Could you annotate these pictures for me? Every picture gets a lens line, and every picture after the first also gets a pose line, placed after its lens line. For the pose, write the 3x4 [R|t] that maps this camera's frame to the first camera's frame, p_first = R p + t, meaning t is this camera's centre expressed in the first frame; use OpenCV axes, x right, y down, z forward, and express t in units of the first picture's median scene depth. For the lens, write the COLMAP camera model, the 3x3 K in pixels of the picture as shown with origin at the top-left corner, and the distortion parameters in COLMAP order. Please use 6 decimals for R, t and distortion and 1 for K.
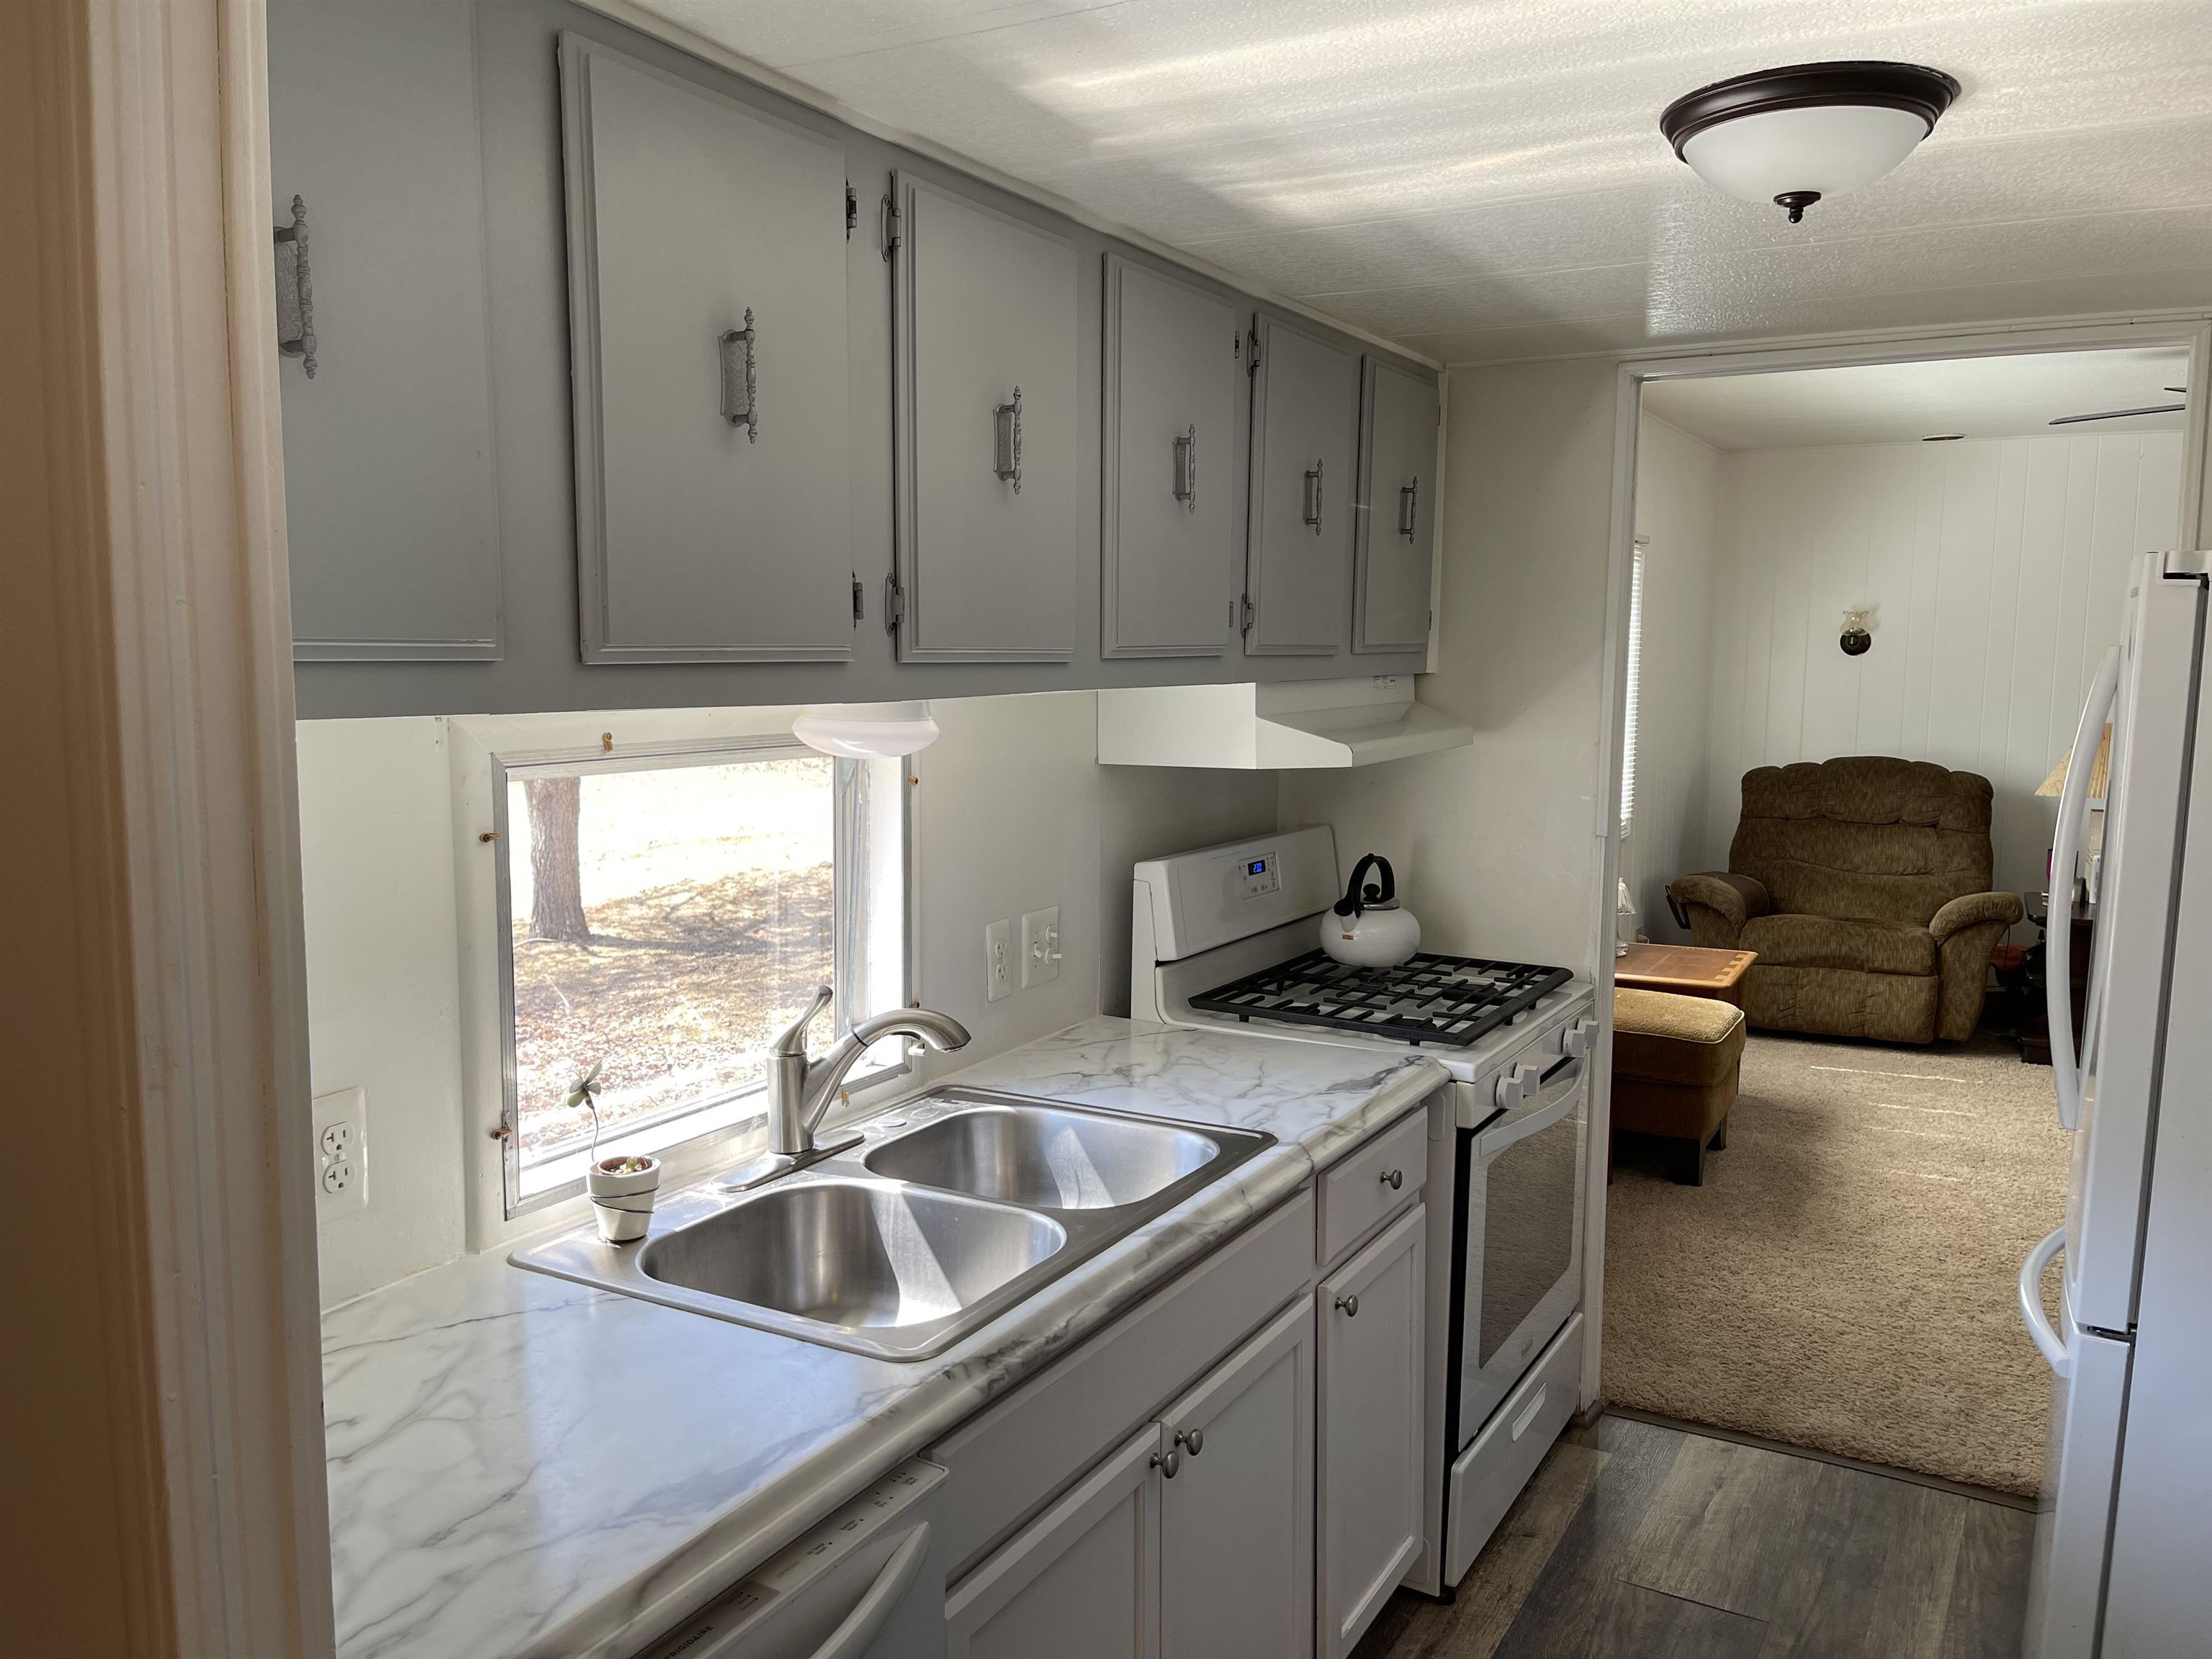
lens RADIAL K [[1669.2, 0, 1101.4], [0, 1669.2, 832.1], [0, 0, 1]] dist [0.038151, -0.008172]
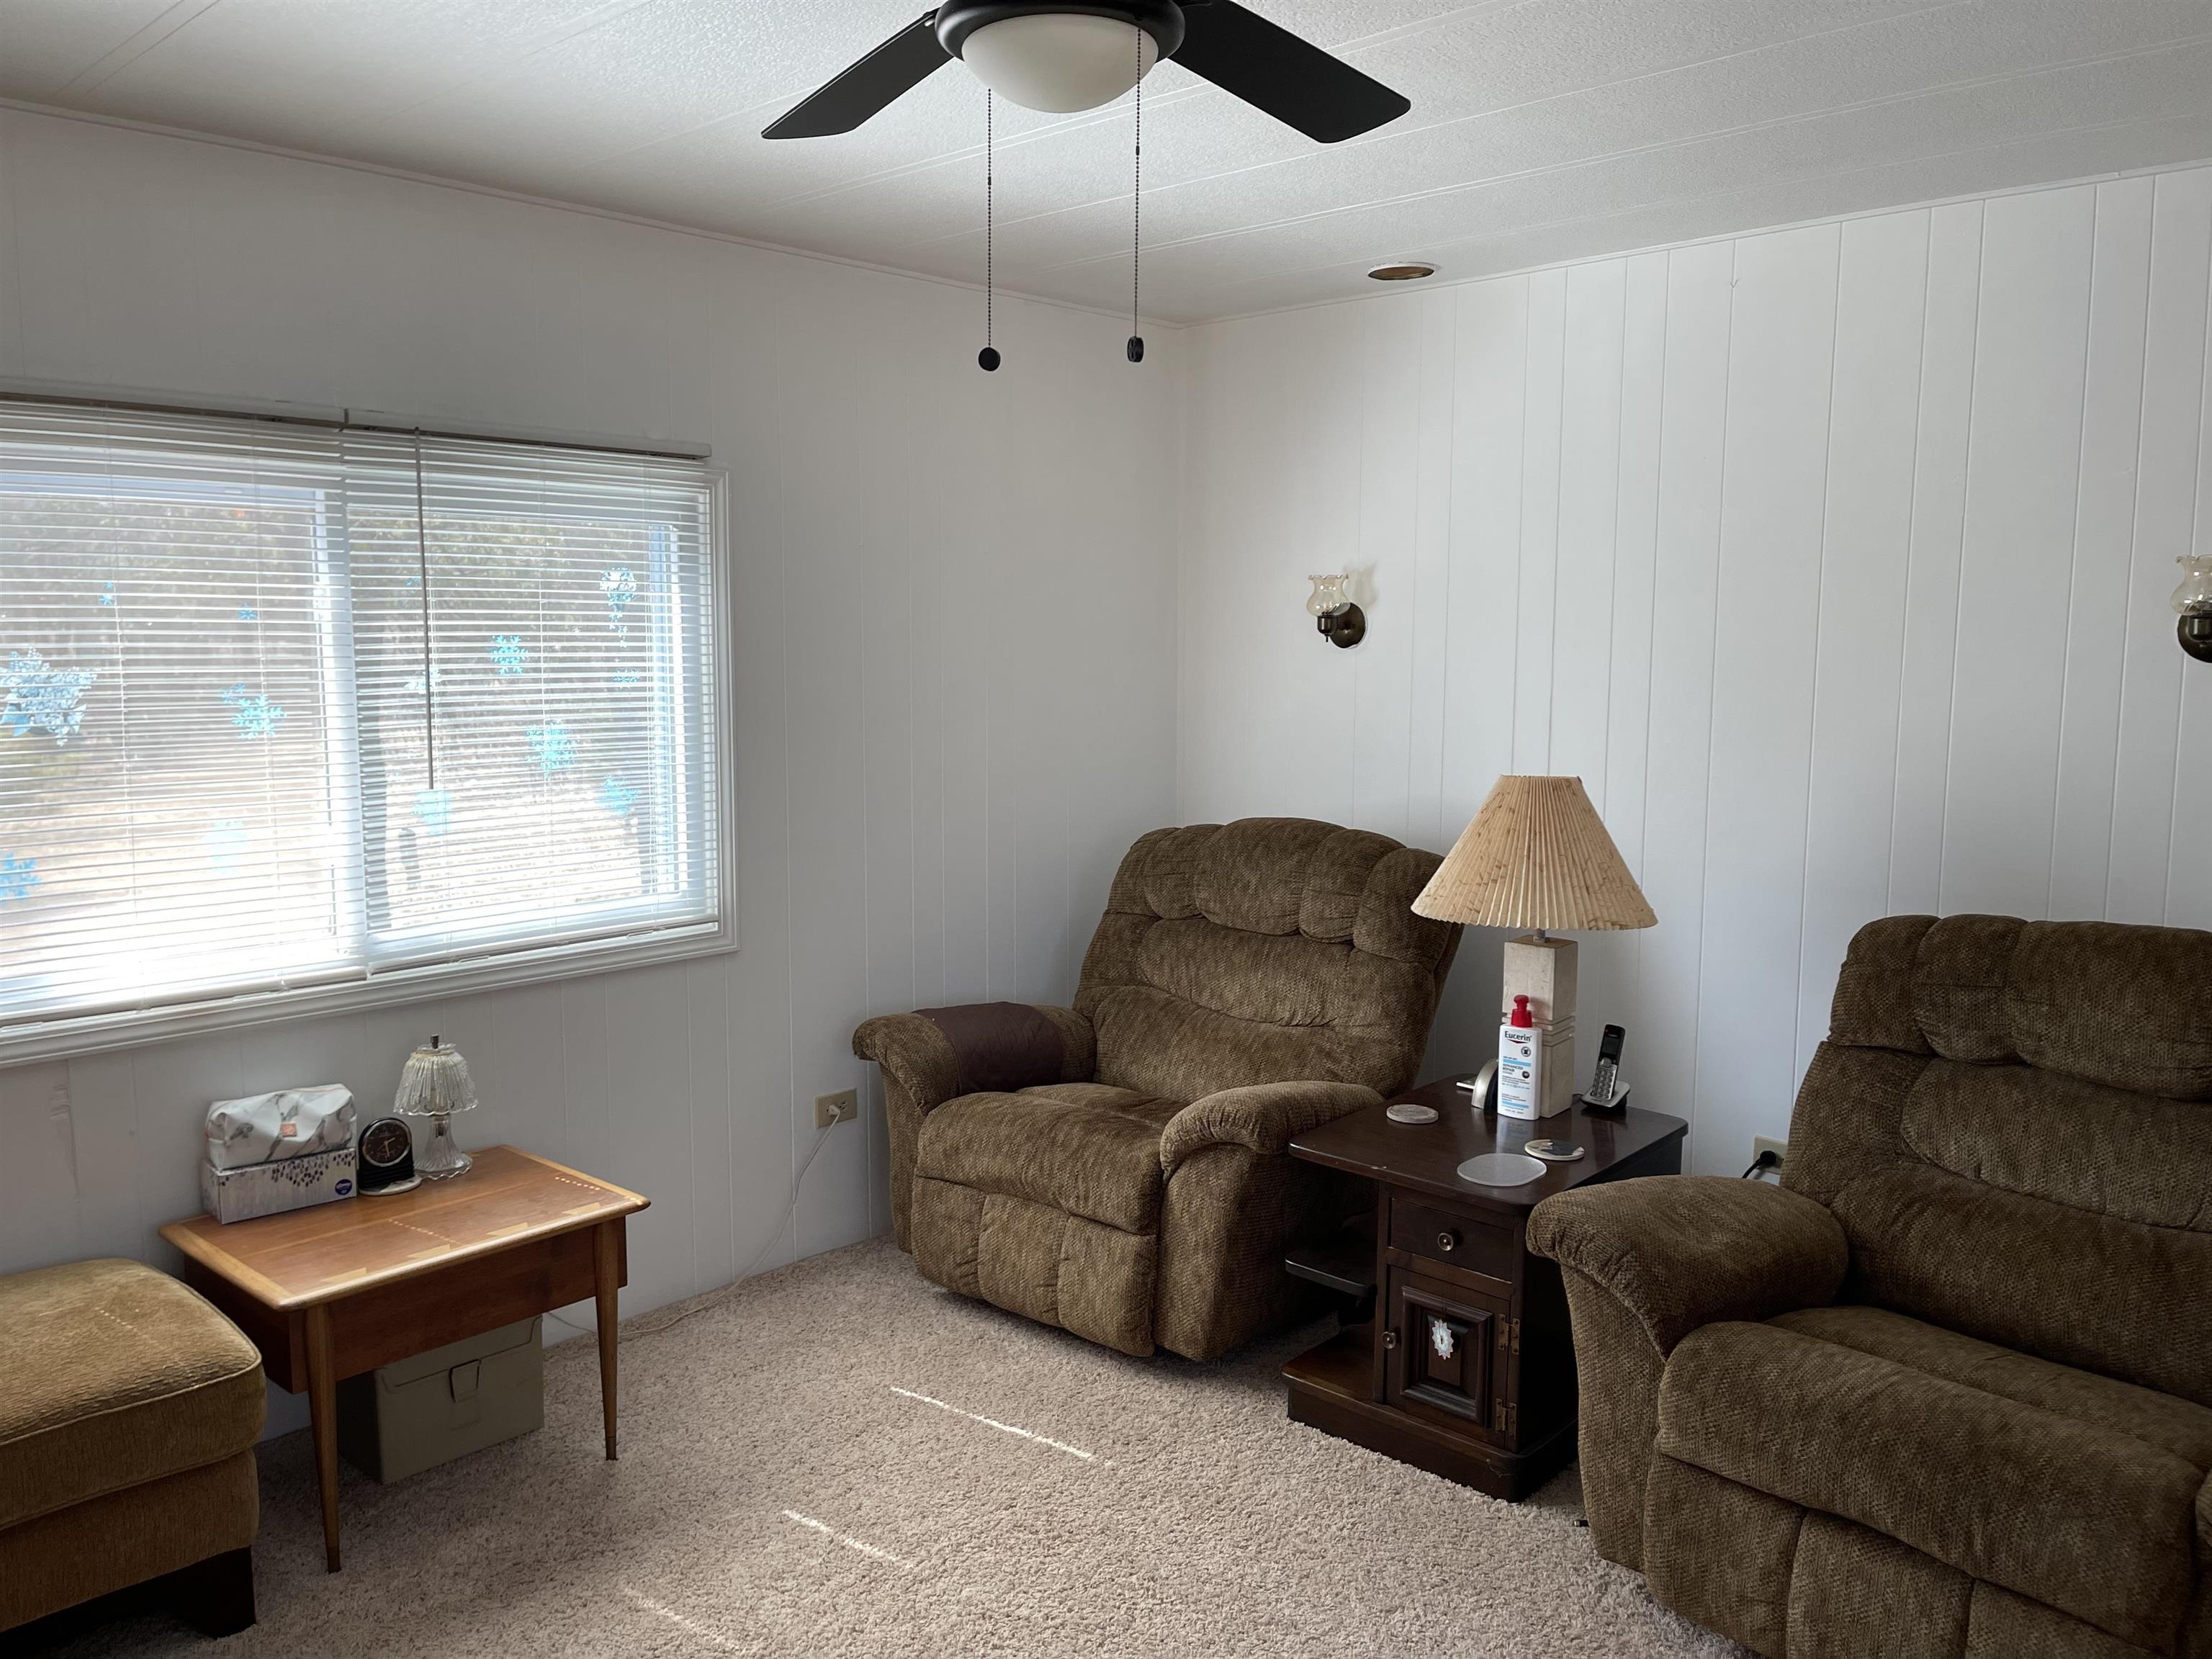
lens RADIAL K [[1669.2, 0, 1110.2], [0, 1669.2, 832.3], [0, 0, 1]] dist [0.038151, -0.008172]
pose [[0.976743, 0.027043, -0.212699, 0.575747], [-0.026505, 0.999634, 0.005382, -0.045901], [0.212767, 0.000381, 0.977103, 0.456109]]
